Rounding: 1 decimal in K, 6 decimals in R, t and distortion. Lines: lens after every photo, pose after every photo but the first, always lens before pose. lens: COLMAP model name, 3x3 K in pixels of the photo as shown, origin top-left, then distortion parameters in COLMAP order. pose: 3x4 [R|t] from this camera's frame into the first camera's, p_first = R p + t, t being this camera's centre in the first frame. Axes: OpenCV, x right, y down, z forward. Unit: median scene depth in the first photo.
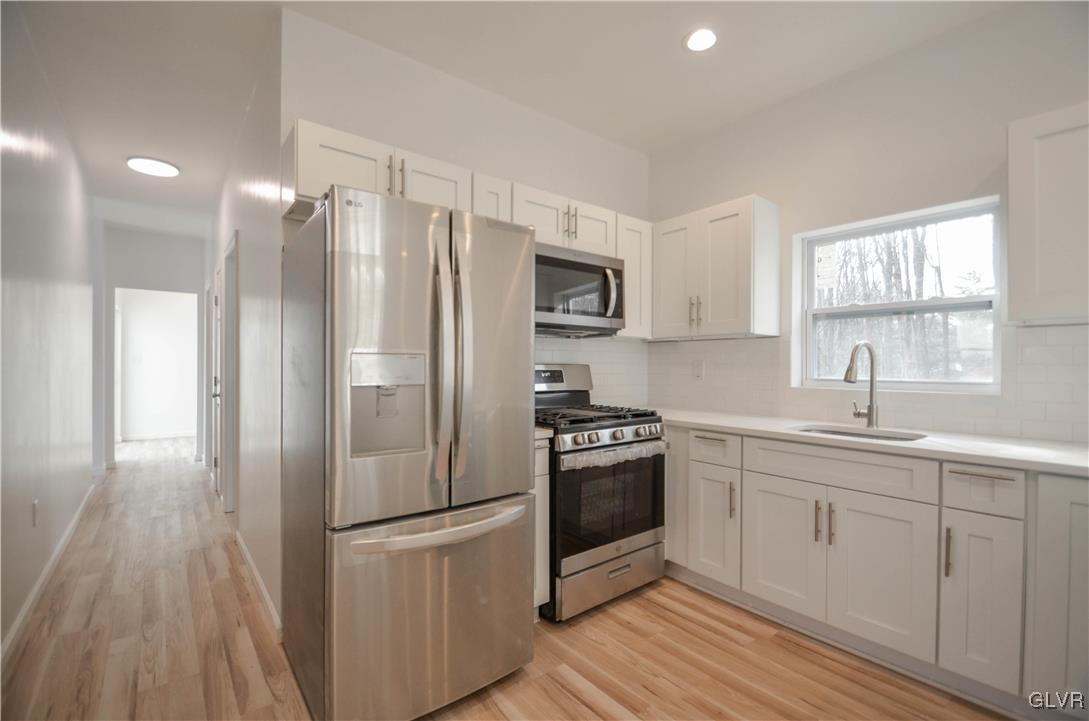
lens RADIAL K [[496.0, 0, 550.5], [0, 496.0, 359.3], [0, 0, 1]] dist [0.011704, -0.013981]
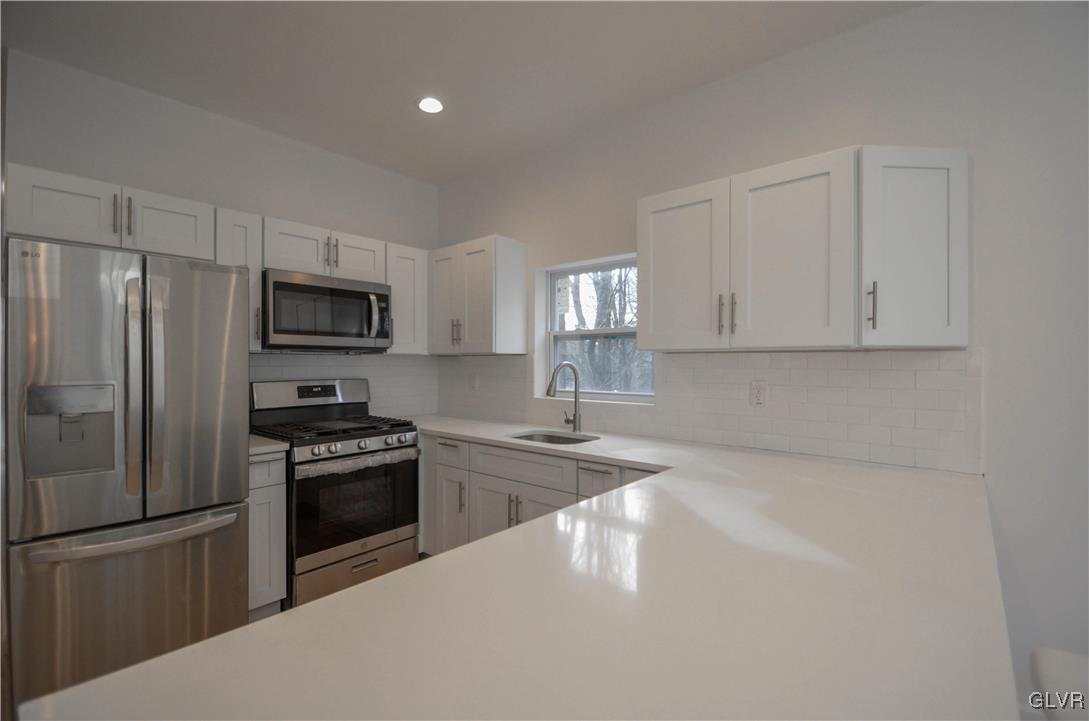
lens RADIAL K [[496.0, 0, 535.5], [0, 496.0, 356.2], [0, 0, 1]] dist [0.011704, -0.013981]
pose [[0.984159, -0.001052, 0.177285, 0.331416], [0.001131, 0.999999, -0.000344, -0.049815], [-0.177285, 0.000539, 0.984159, -0.189658]]
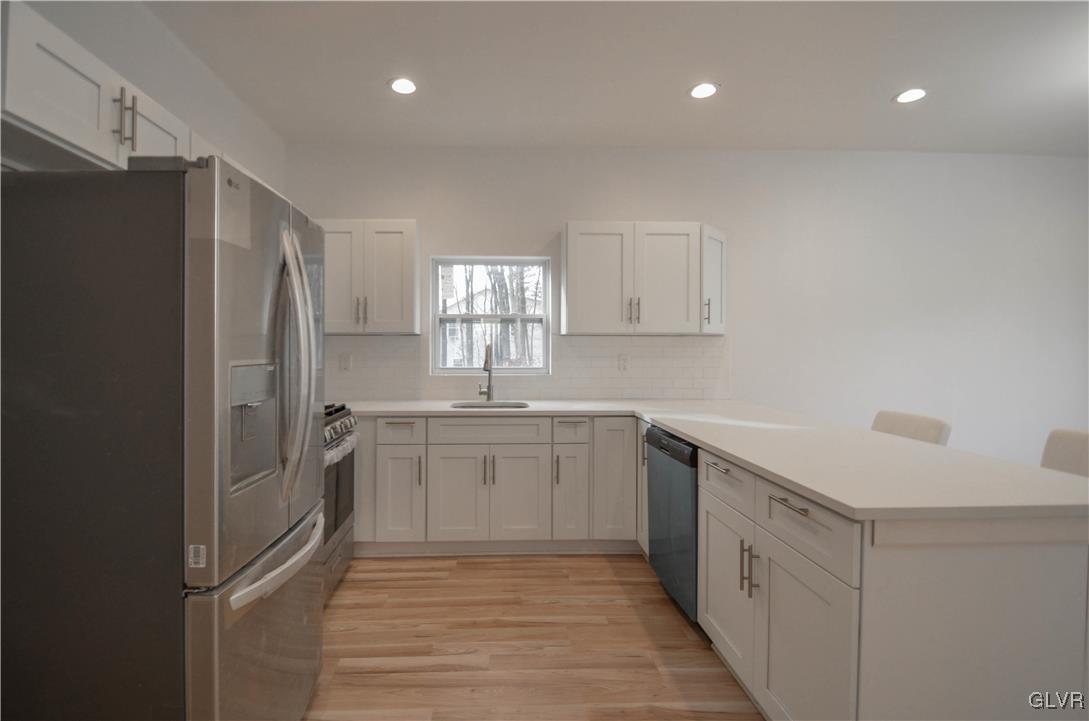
lens RADIAL K [[496.0, 0, 519.2], [0, 496.0, 342.4], [0, 0, 1]] dist [0.011704, -0.013981]
pose [[0.581496, 0.005250, 0.813533, -0.489723], [-0.006328, 0.999978, -0.001930, -0.032719], [-0.813525, -0.004026, 0.581516, 0.087711]]
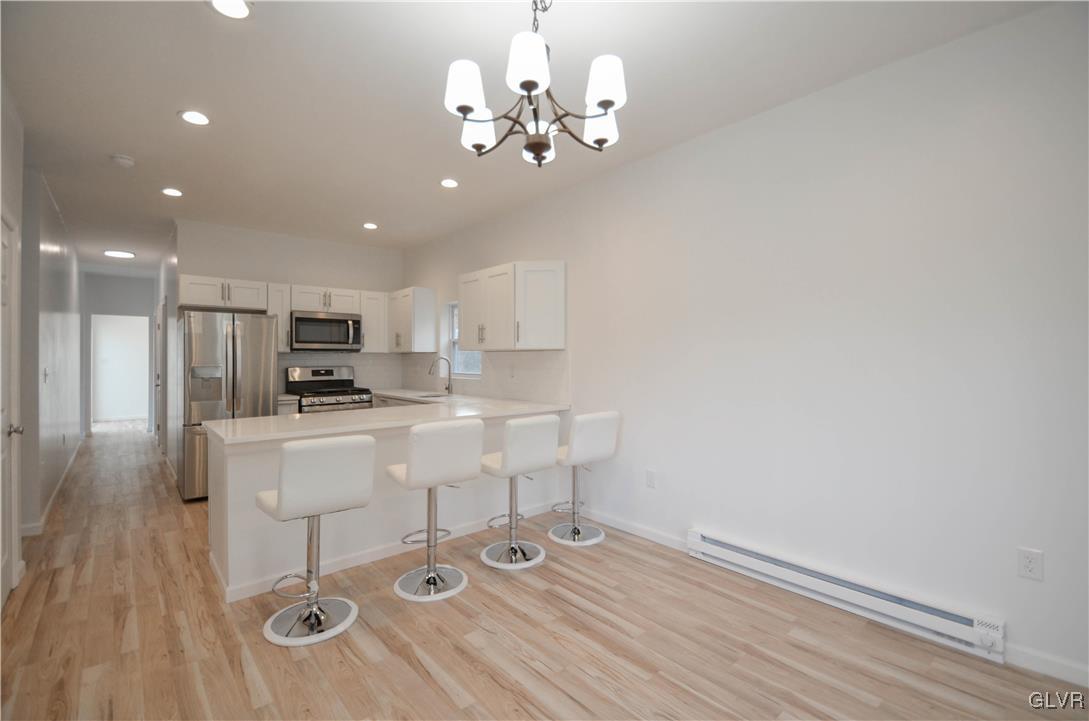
lens RADIAL K [[496.0, 0, 551.0], [0, 496.0, 347.6], [0, 0, 1]] dist [0.011704, -0.013981]
pose [[0.998733, -0.006129, 0.049943, 1.004630], [0.006594, 0.999936, -0.009152, -0.053437], [-0.049884, 0.009470, 0.998710, -1.307829]]
